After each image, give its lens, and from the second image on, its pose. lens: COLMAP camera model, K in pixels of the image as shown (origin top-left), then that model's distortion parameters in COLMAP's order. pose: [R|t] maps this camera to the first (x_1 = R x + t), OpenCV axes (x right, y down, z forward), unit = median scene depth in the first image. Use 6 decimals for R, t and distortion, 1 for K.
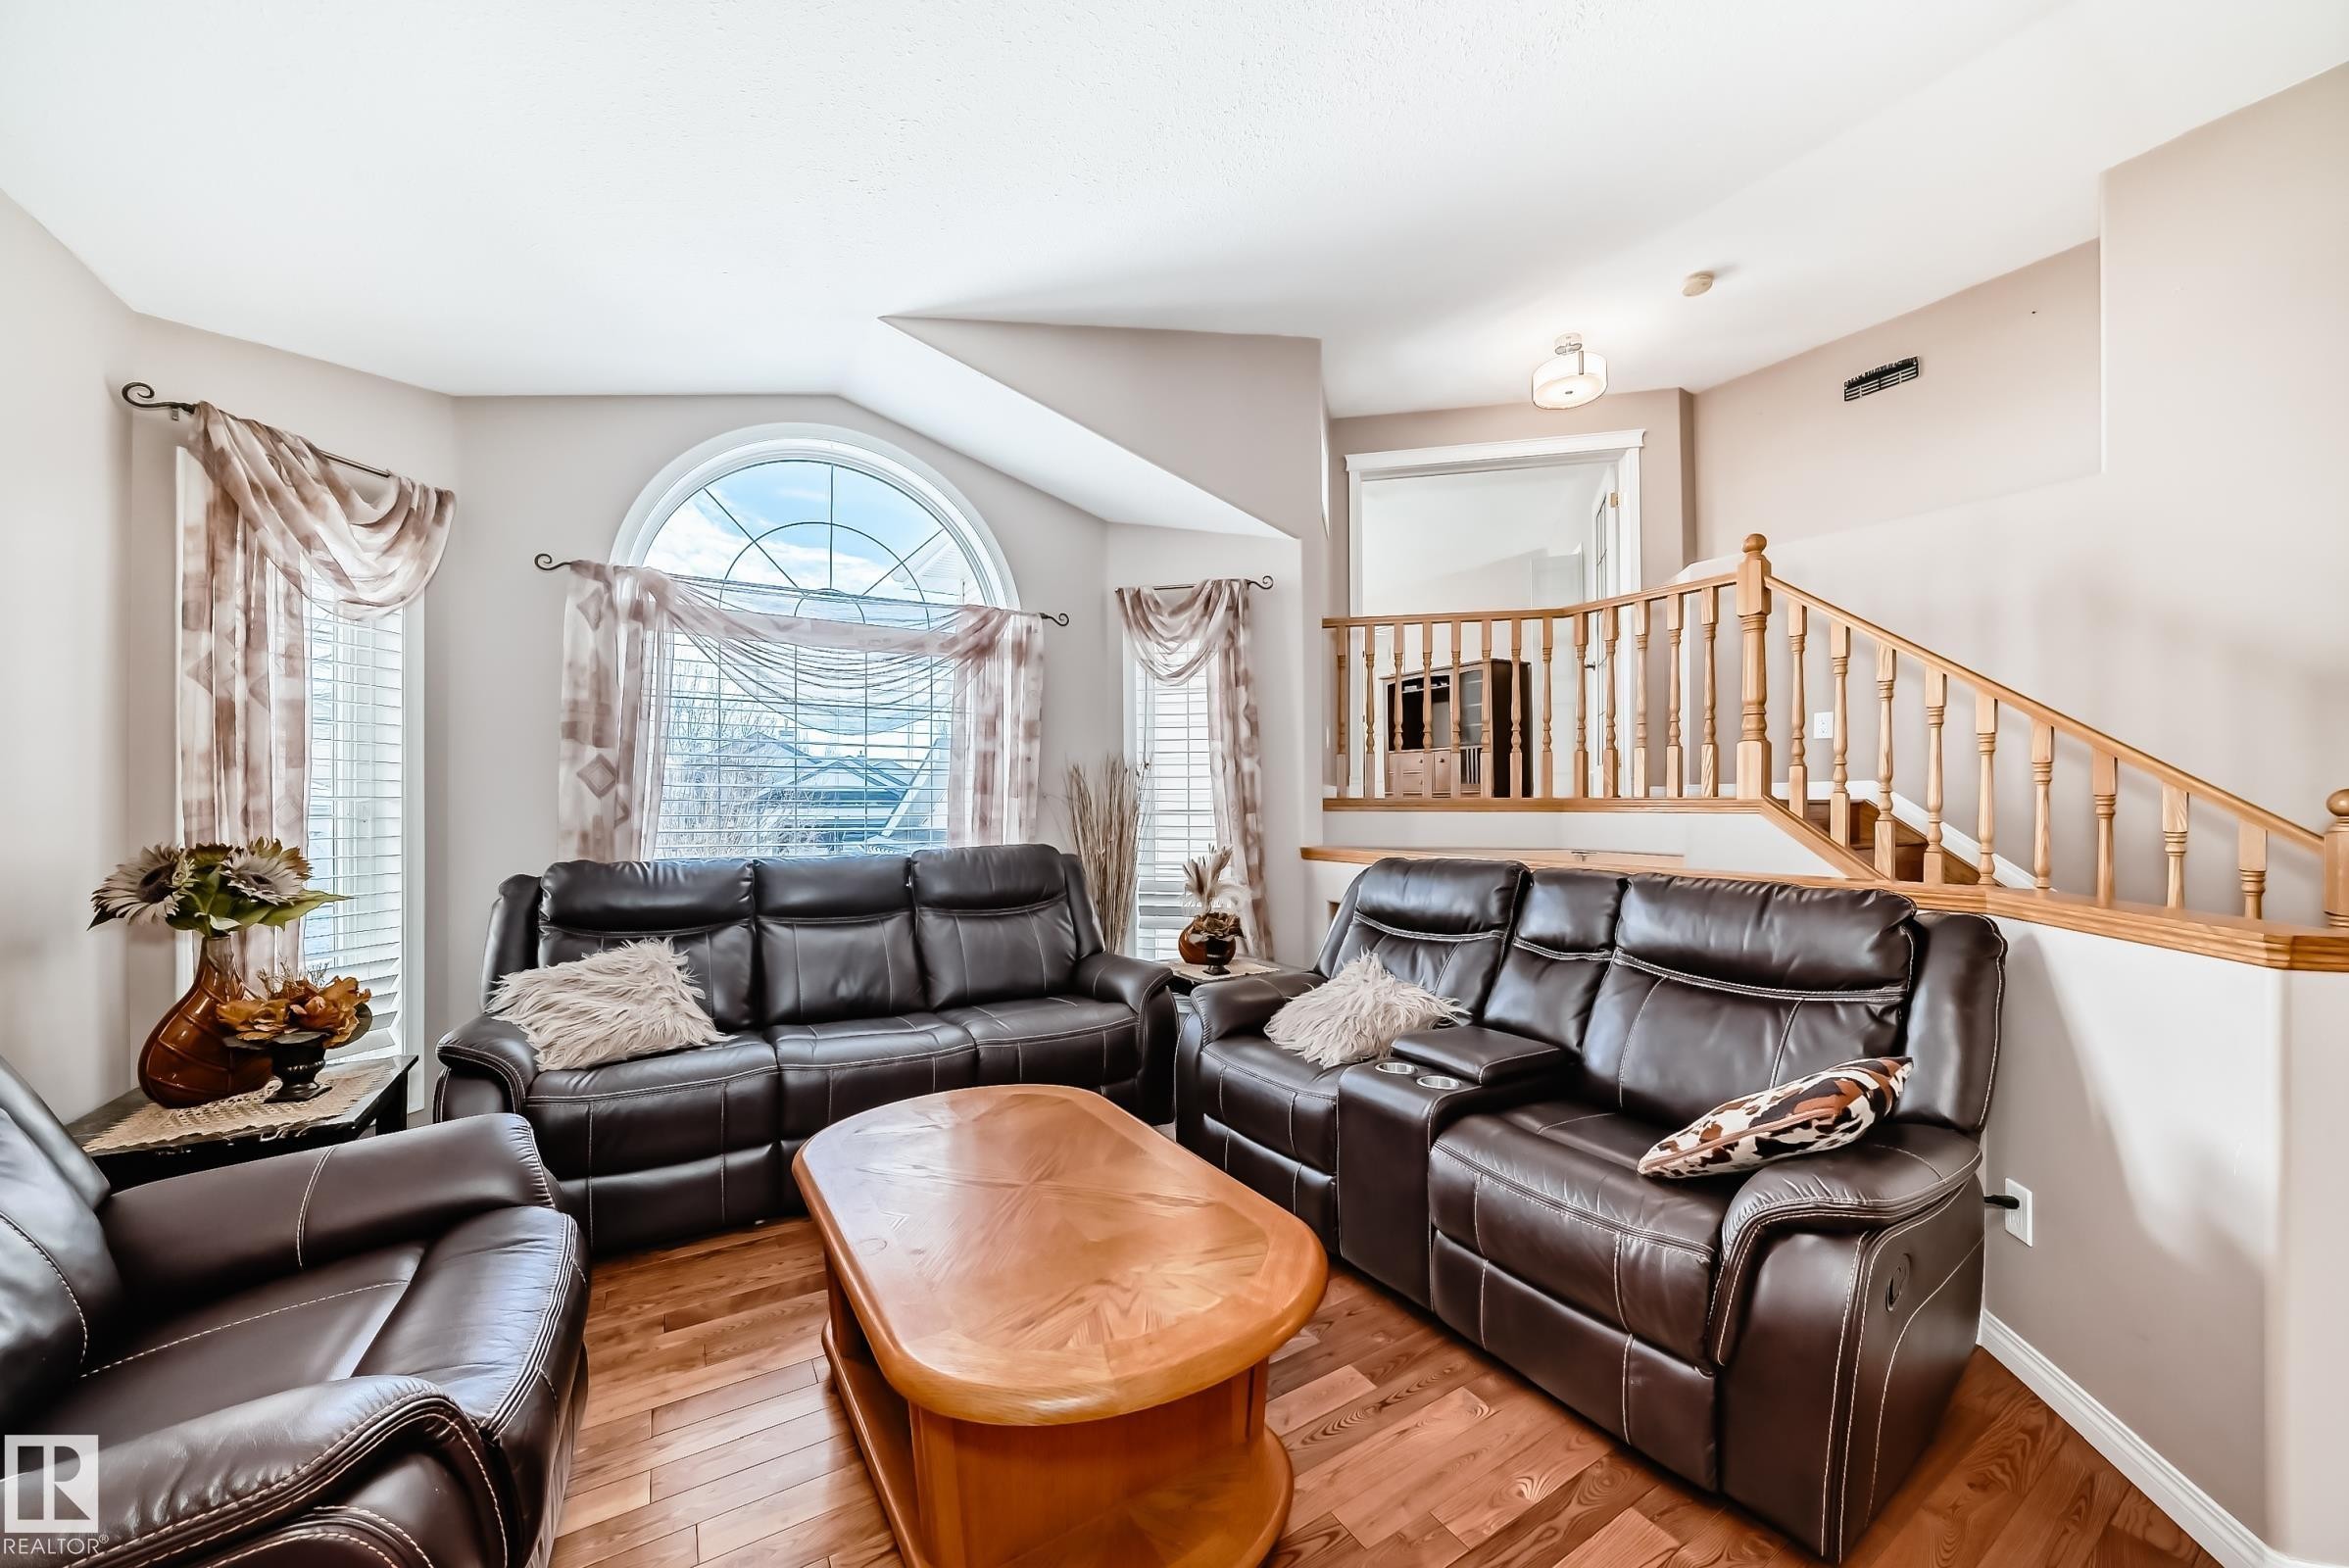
lens RADIAL K [[848.1, 0, 1179.5], [0, 848.1, 796.9], [0, 0, 1]] dist [-0.001039, -0.000112]
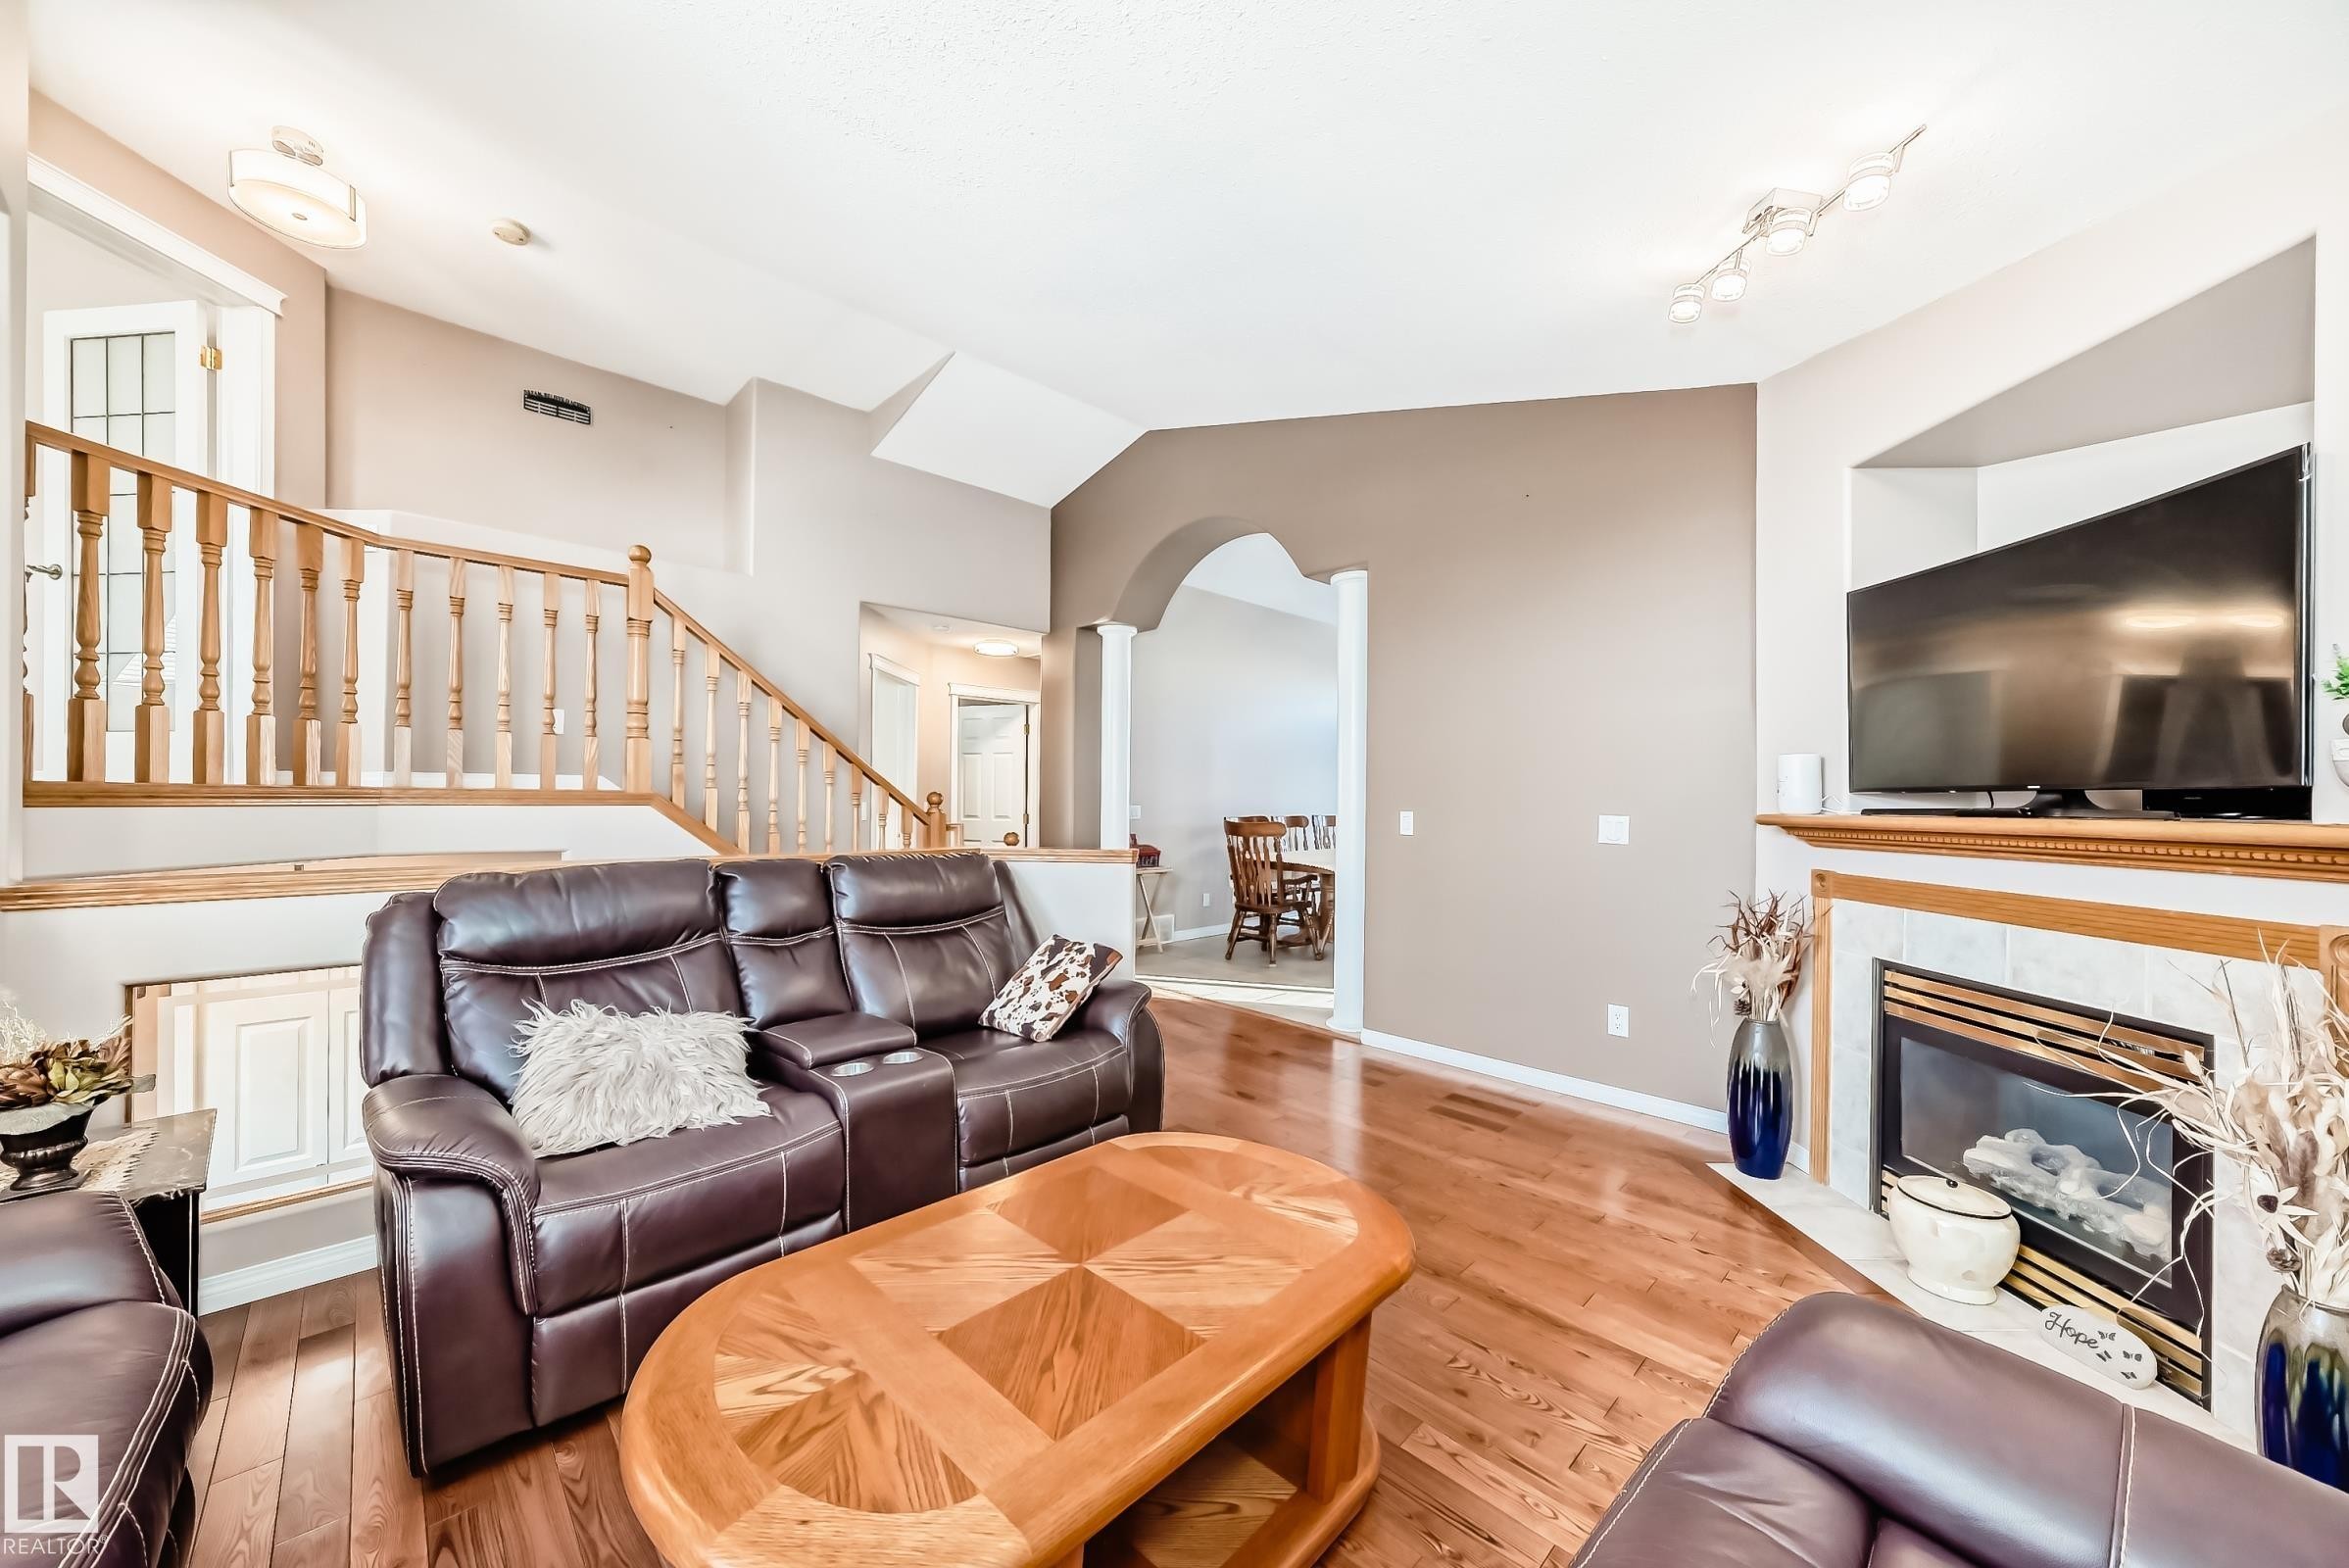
lens RADIAL K [[848.1, 0, 1179.5], [0, 848.1, 796.9], [0, 0, 1]] dist [-0.001039, -0.000112]
pose [[-0.191081, 0.004367, 0.981565, -0.401627], [-0.013657, 0.999881, -0.007107, 0.004748], [-0.981479, -0.014763, -0.190999, 0.425290]]
